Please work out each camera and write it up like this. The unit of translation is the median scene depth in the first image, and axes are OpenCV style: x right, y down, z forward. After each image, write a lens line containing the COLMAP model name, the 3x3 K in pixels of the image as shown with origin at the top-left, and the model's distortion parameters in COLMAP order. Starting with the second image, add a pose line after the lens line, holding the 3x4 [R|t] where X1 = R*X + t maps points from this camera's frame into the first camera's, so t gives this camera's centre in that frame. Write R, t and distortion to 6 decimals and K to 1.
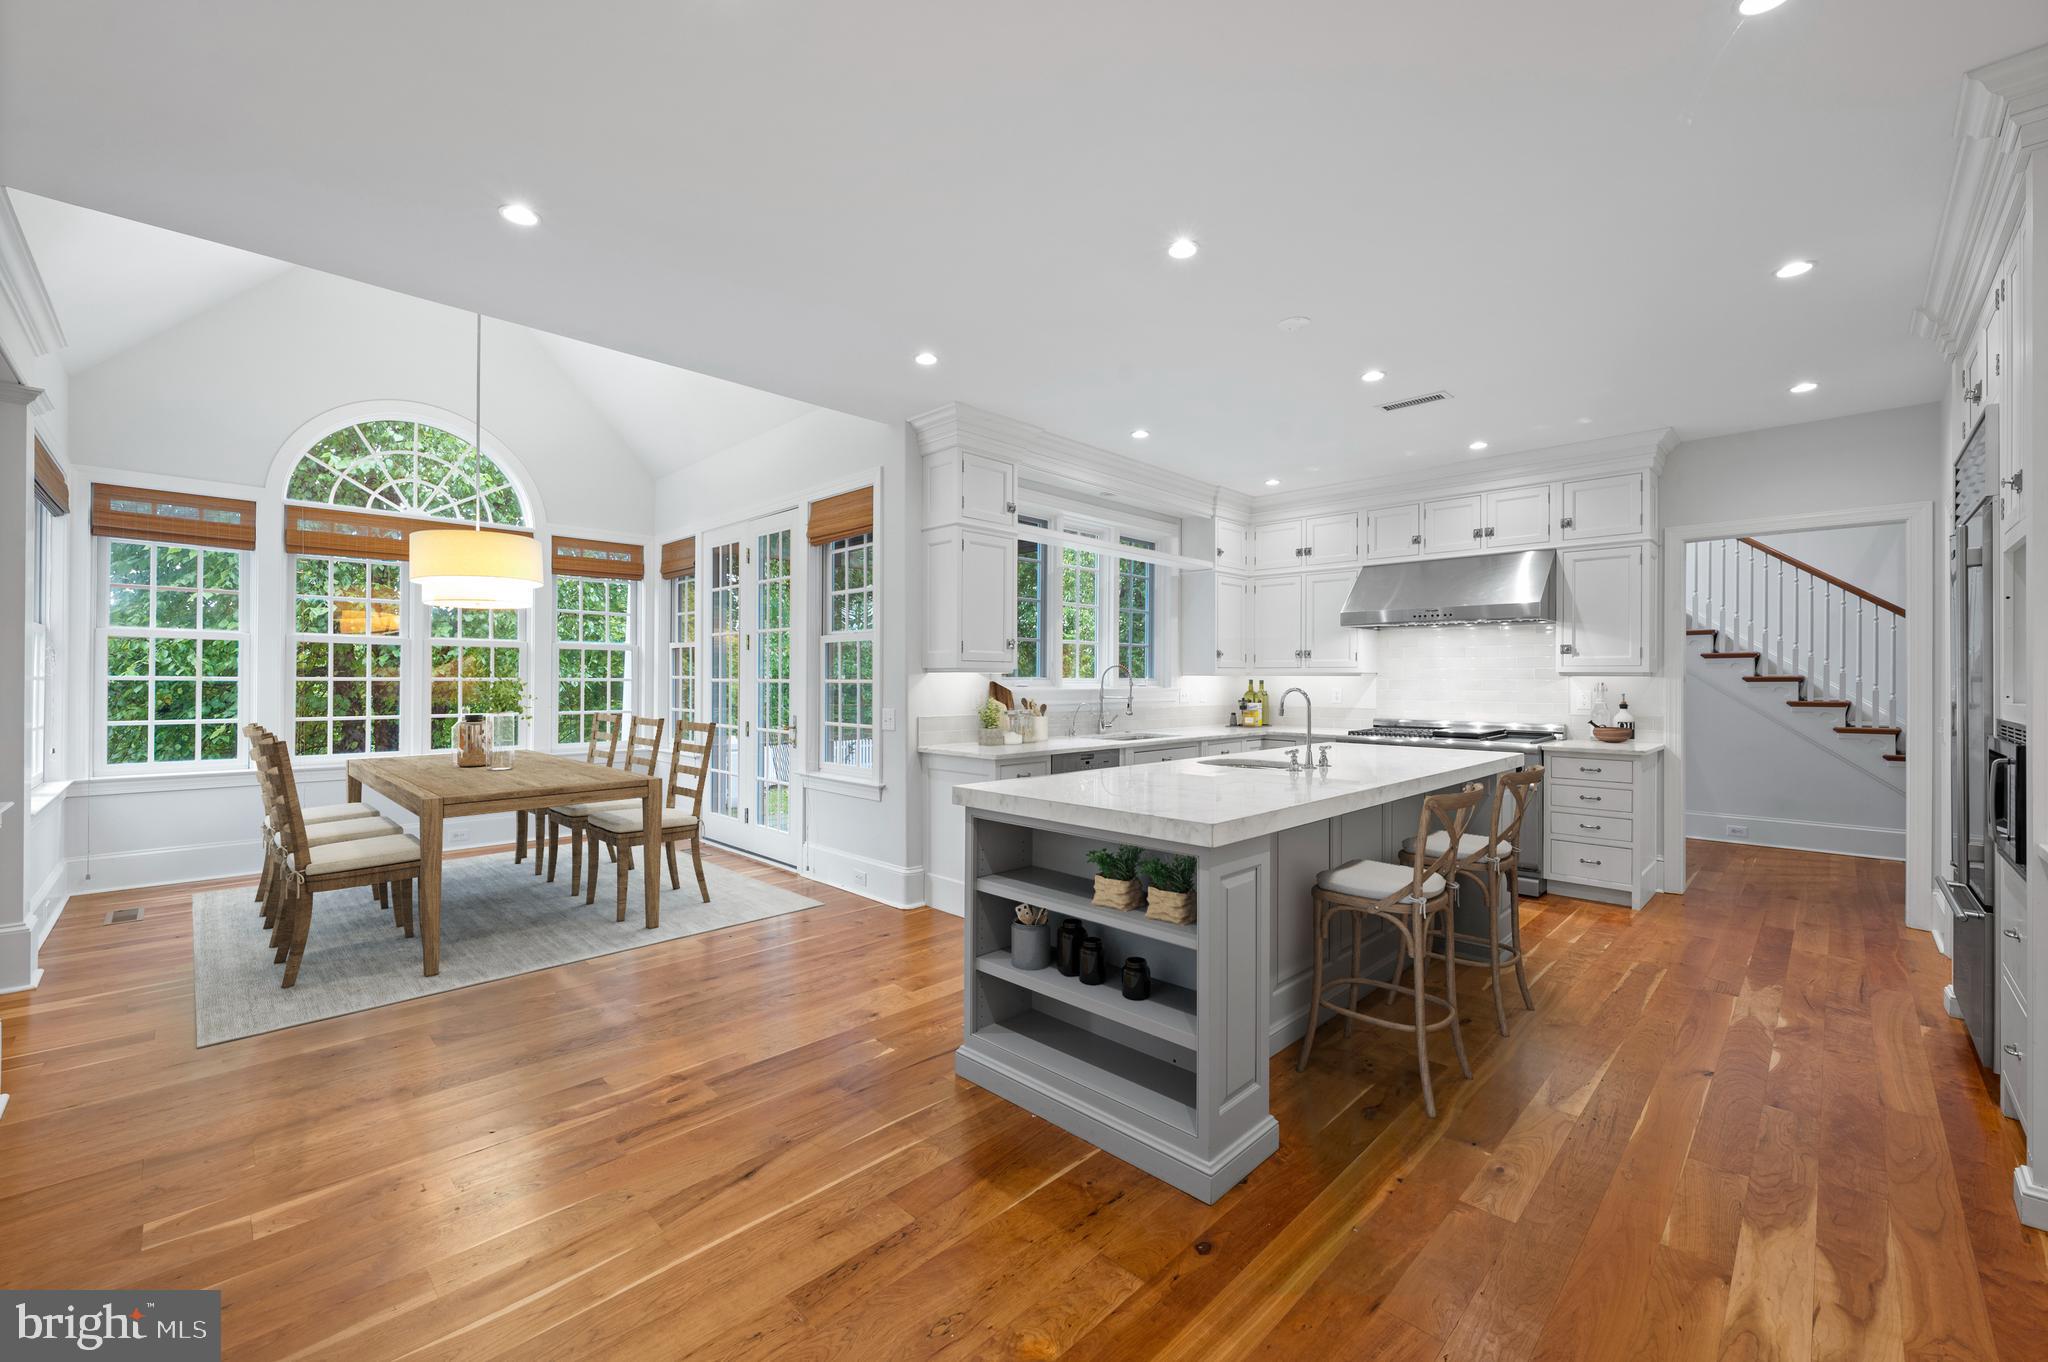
lens RADIAL K [[819.1, 0, 1025.1], [0, 819.1, 680.1], [0, 0, 1]] dist [-0.003513, 0.001221]
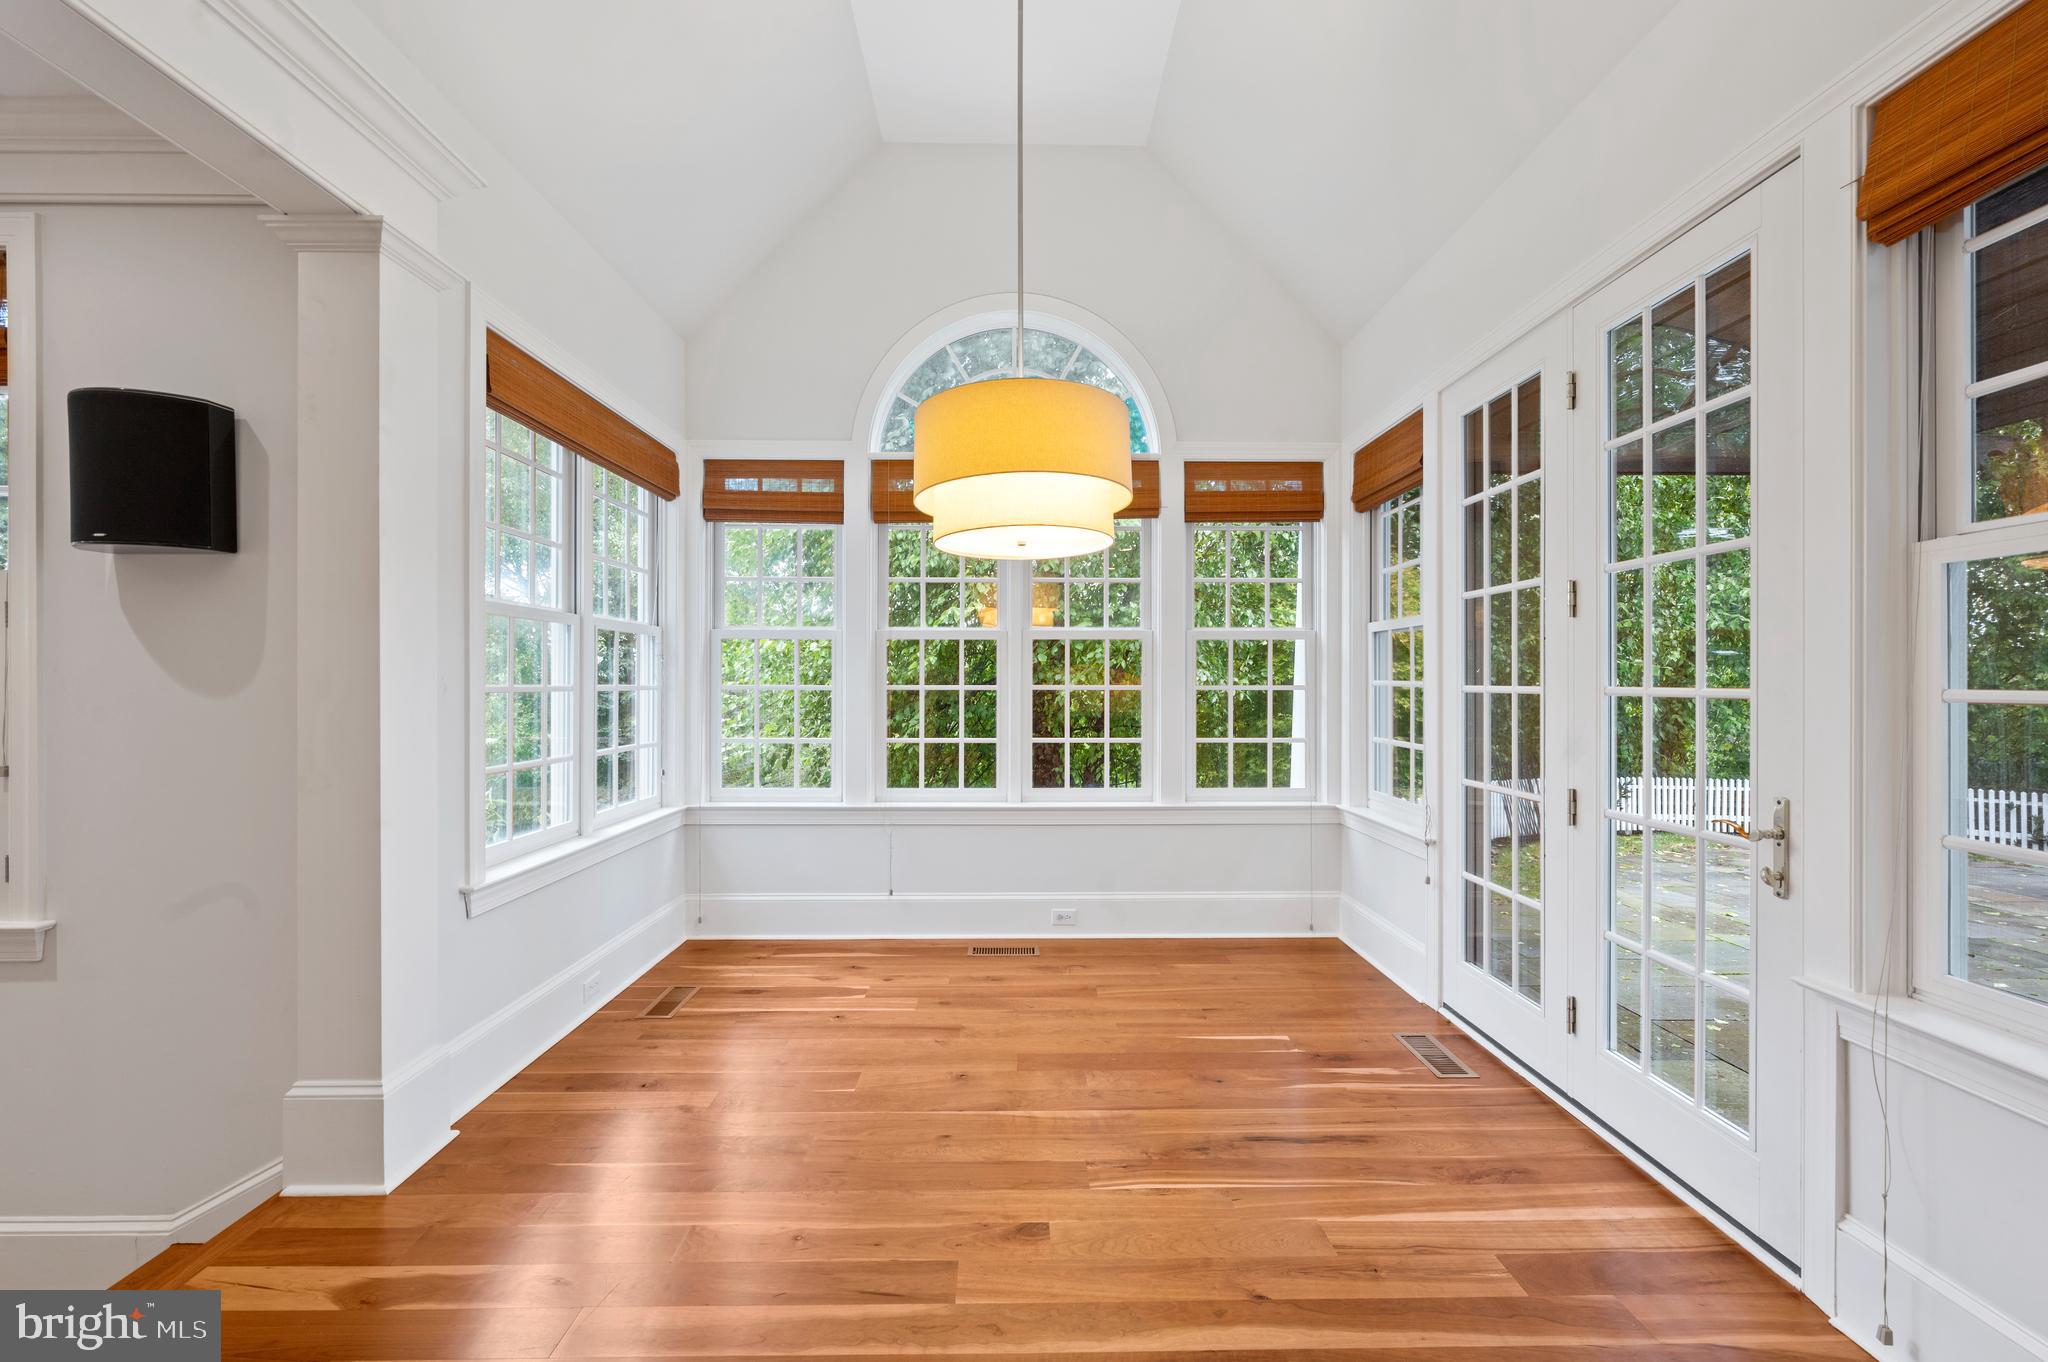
lens RADIAL K [[819.1, 0, 1021.0], [0, 819.1, 679.9], [0, 0, 1]] dist [-0.003513, 0.001221]
pose [[0.711926, -0.006264, -0.702226, -0.272165], [0.001701, 0.999973, -0.007196, -0.002764], [0.702252, 0.003928, 0.711917, 0.559972]]
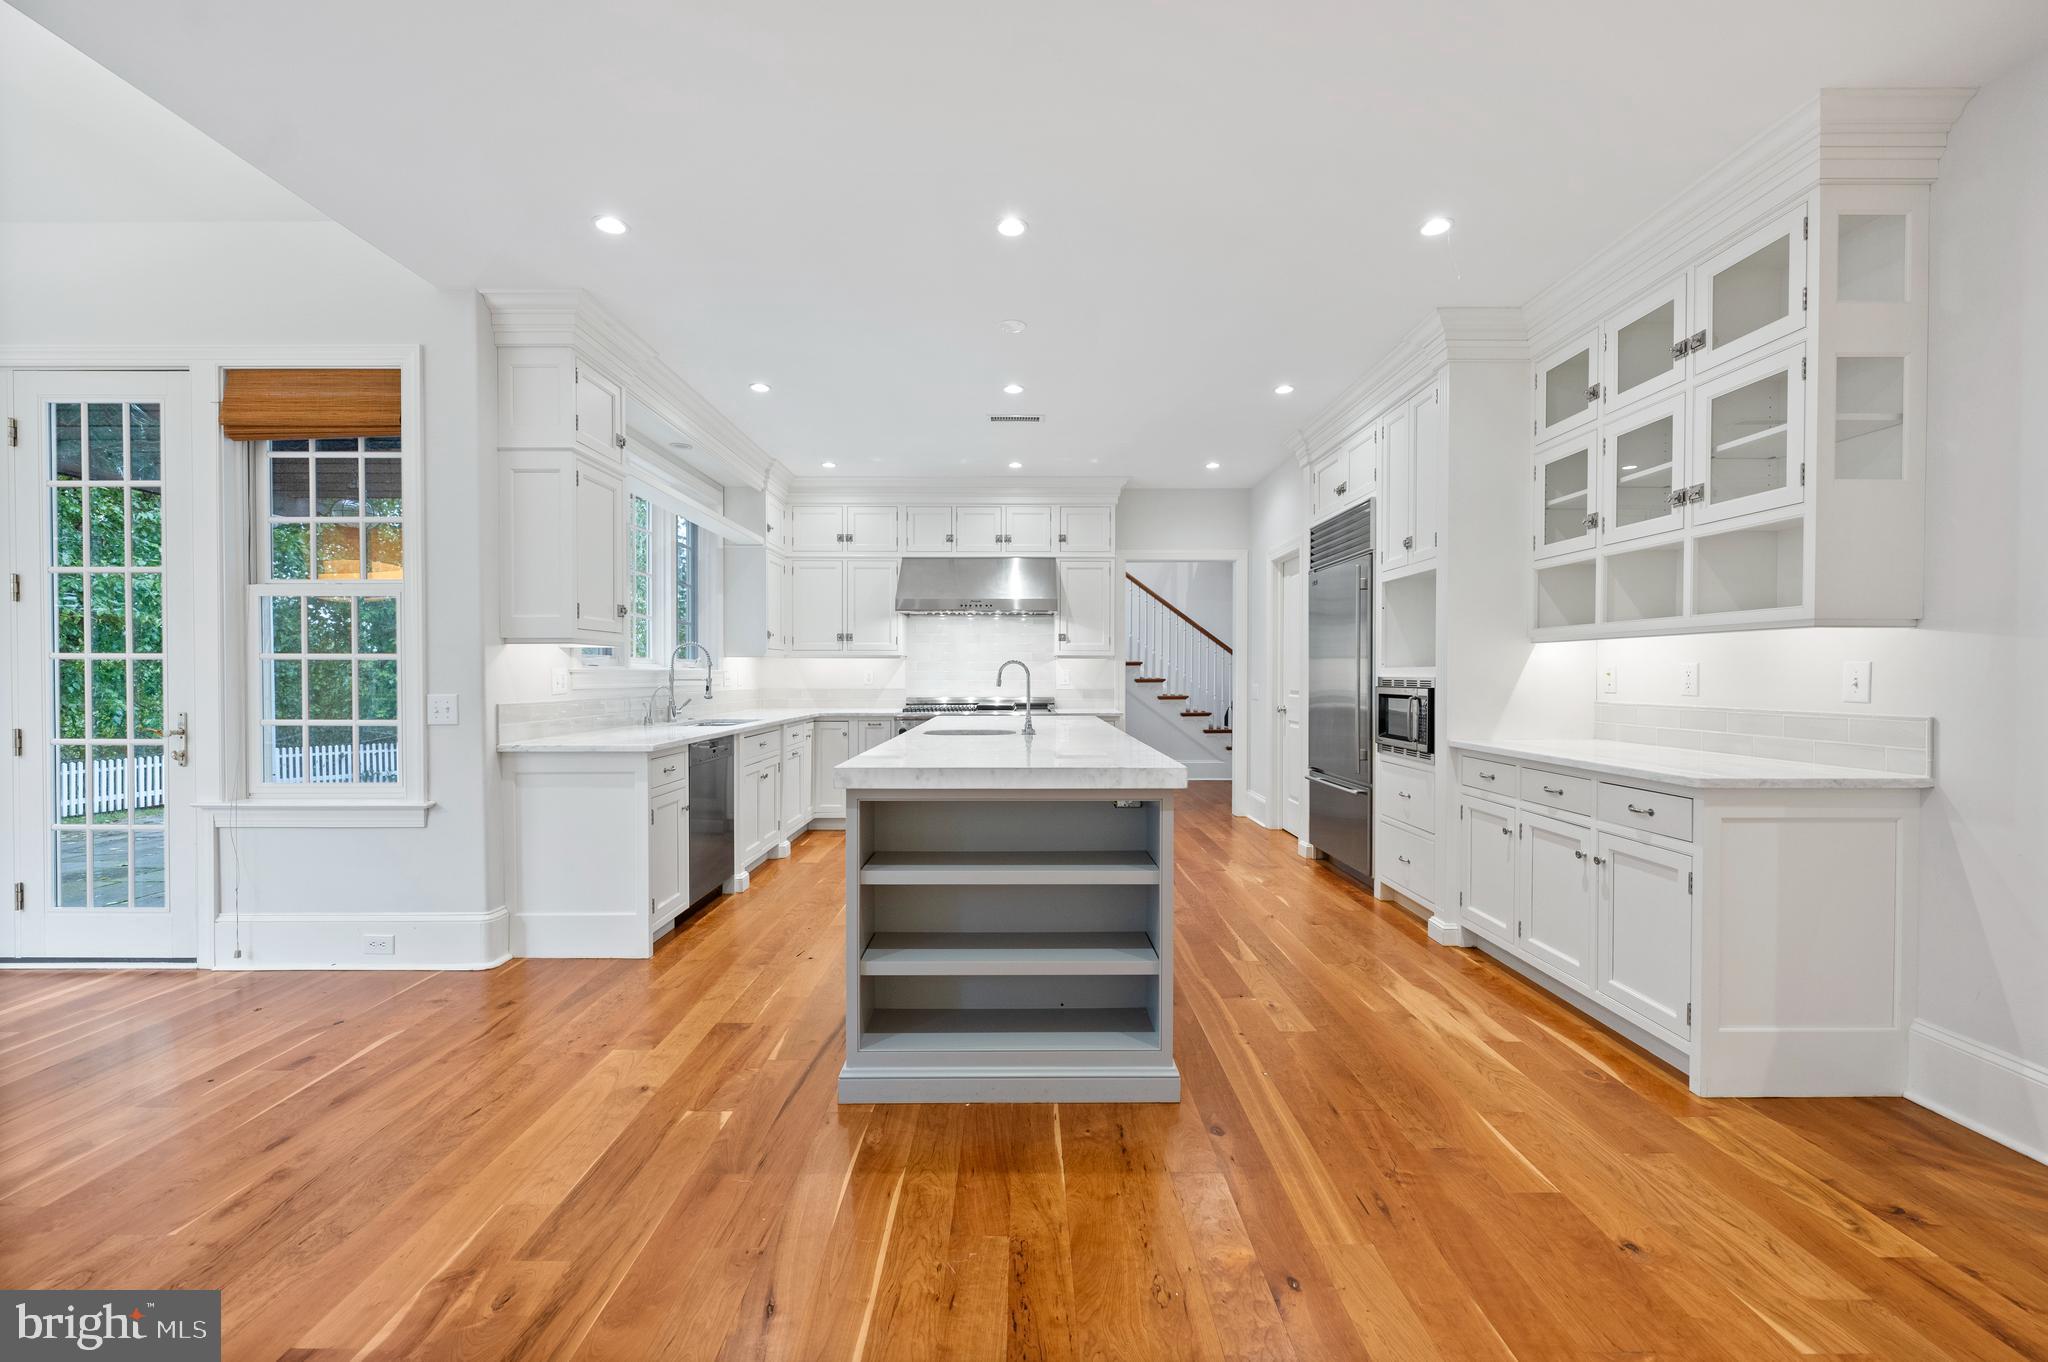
lens RADIAL K [[819.1, 0, 1022.3], [0, 819.1, 686.8], [0, 0, 1]] dist [-0.003513, 0.001221]
pose [[0.709537, -0.014437, 0.704520, -0.270405], [0.003719, 0.999853, 0.016744, 0.016463], [-0.704658, -0.009261, 0.709486, 0.131867]]
